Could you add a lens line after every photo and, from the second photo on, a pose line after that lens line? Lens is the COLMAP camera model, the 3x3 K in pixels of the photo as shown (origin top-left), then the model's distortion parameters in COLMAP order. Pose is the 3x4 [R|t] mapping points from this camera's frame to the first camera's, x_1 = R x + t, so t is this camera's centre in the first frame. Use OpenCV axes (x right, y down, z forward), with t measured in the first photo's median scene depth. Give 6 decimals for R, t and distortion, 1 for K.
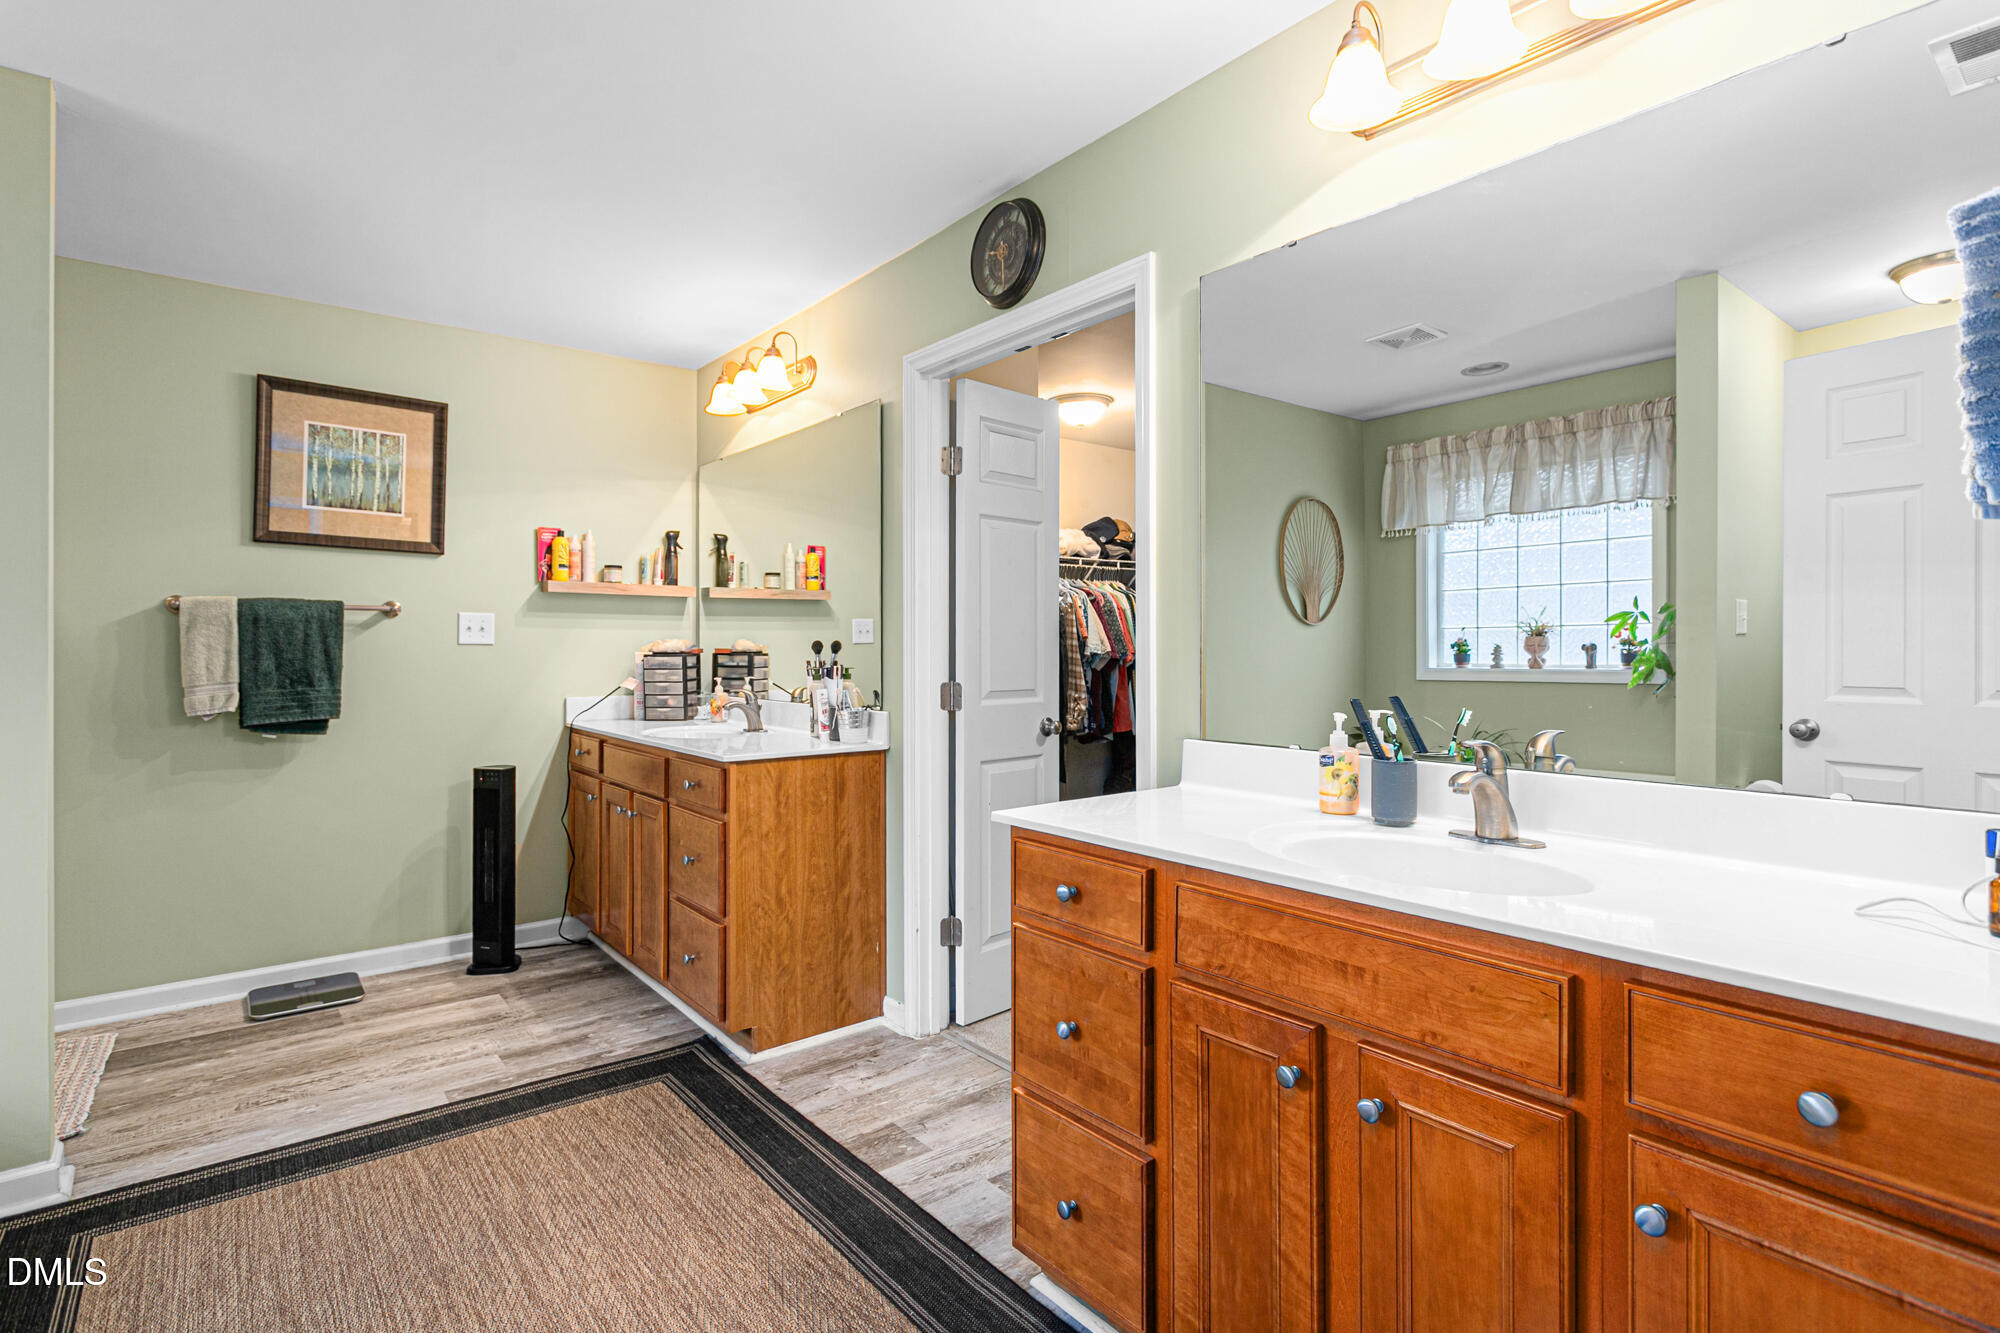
lens RADIAL K [[956.9, 0, 999.0], [0, 956.9, 653.8], [0, 0, 1]] dist [-0.002936, 0.001867]
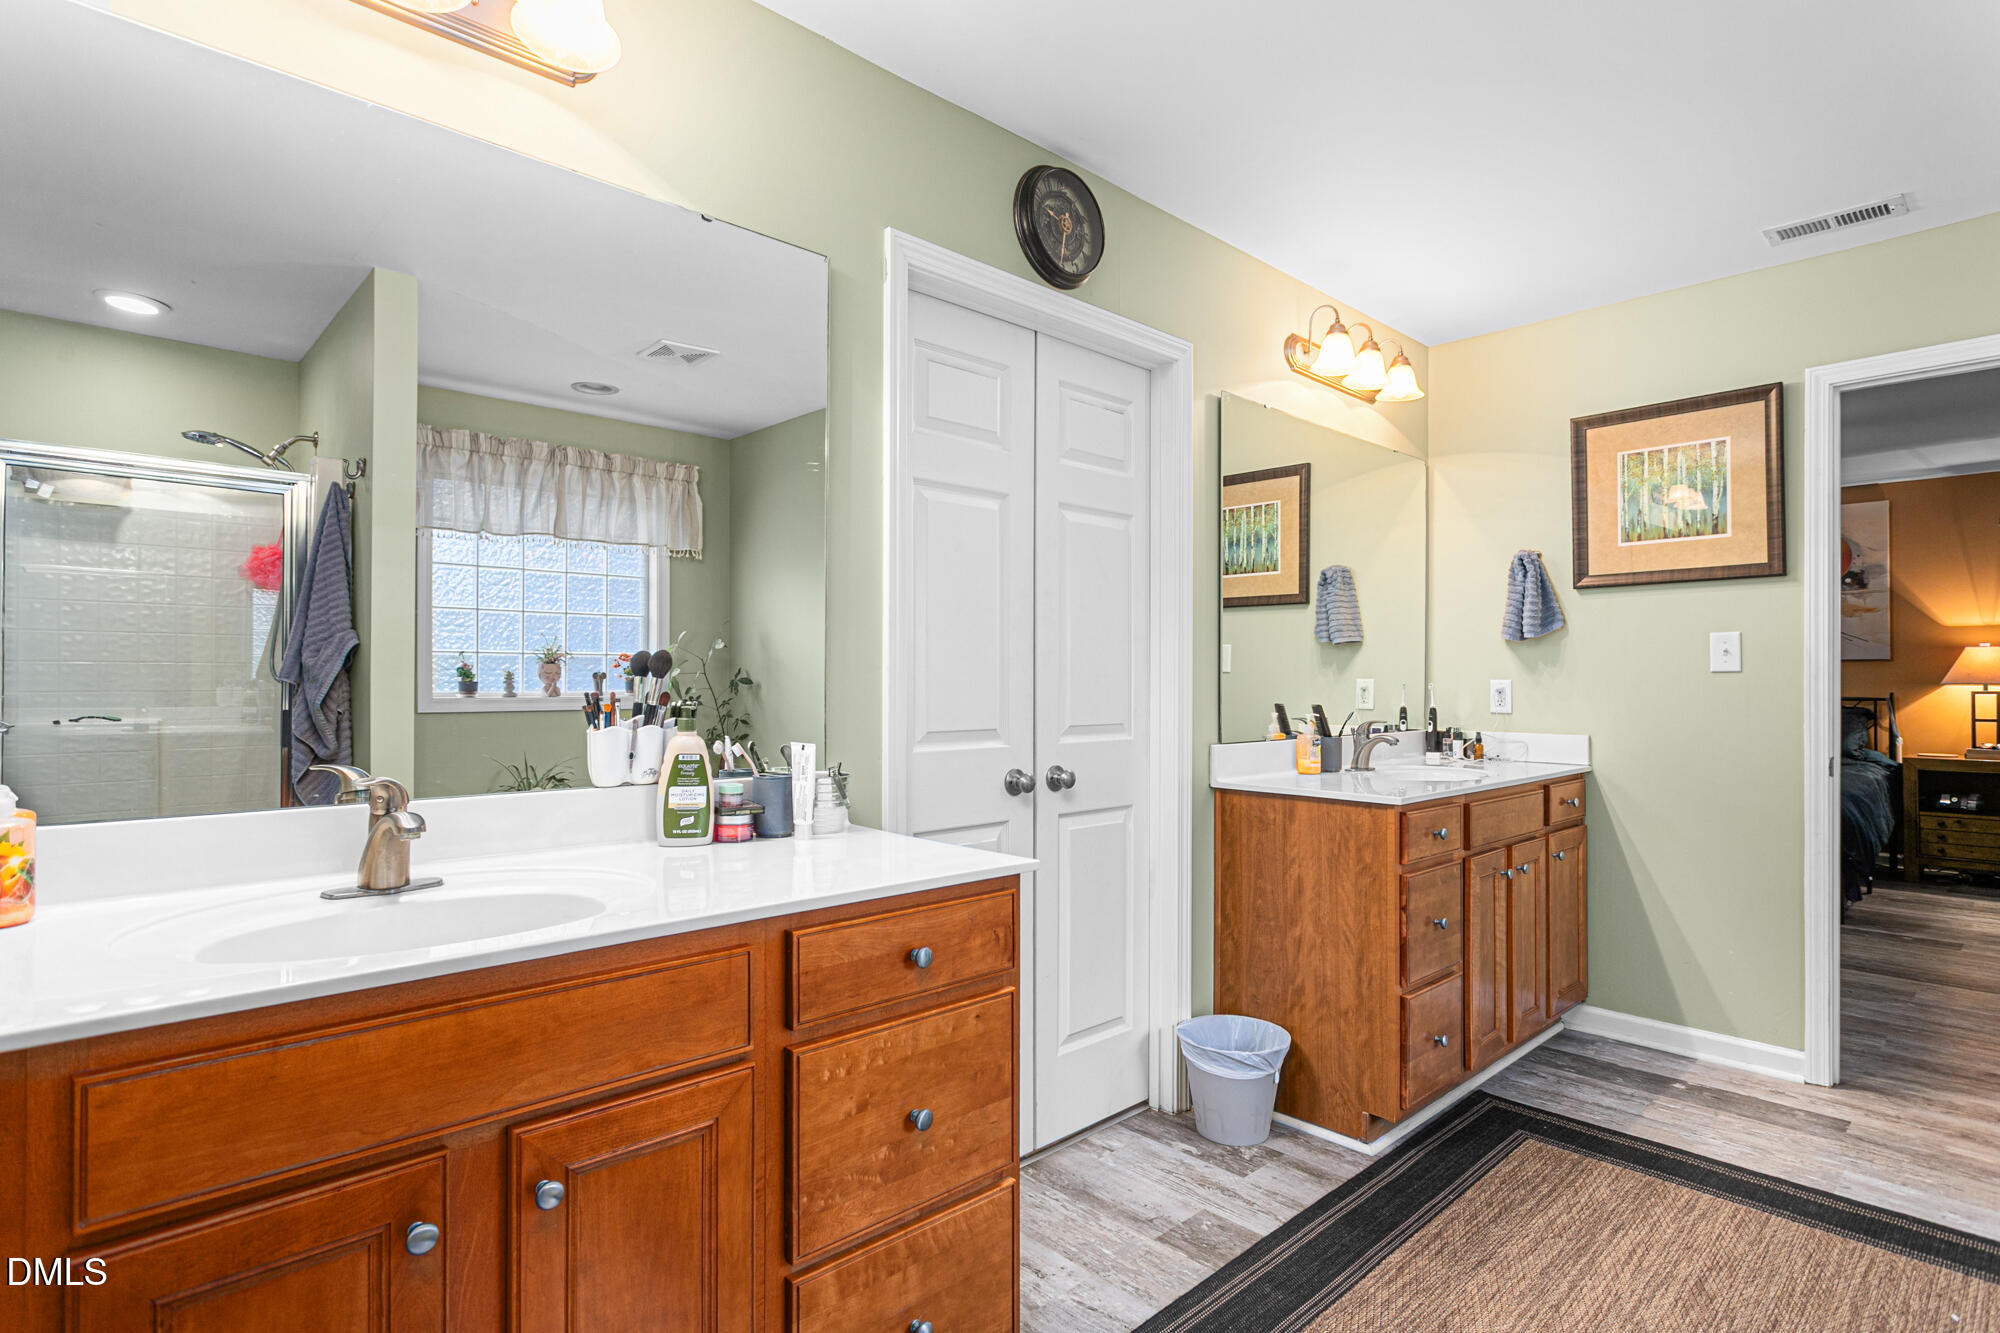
lens RADIAL K [[1020.2, 0, 1000.0], [0, 1020.2, 673.3], [0, 0, 1]] dist [-0.001819, -0.000297]
pose [[-0.074629, 0.012322, 0.997135, -0.872923], [0.002669, 0.999923, -0.012157, 0.008535], [-0.997208, 0.001754, -0.074656, 1.058329]]
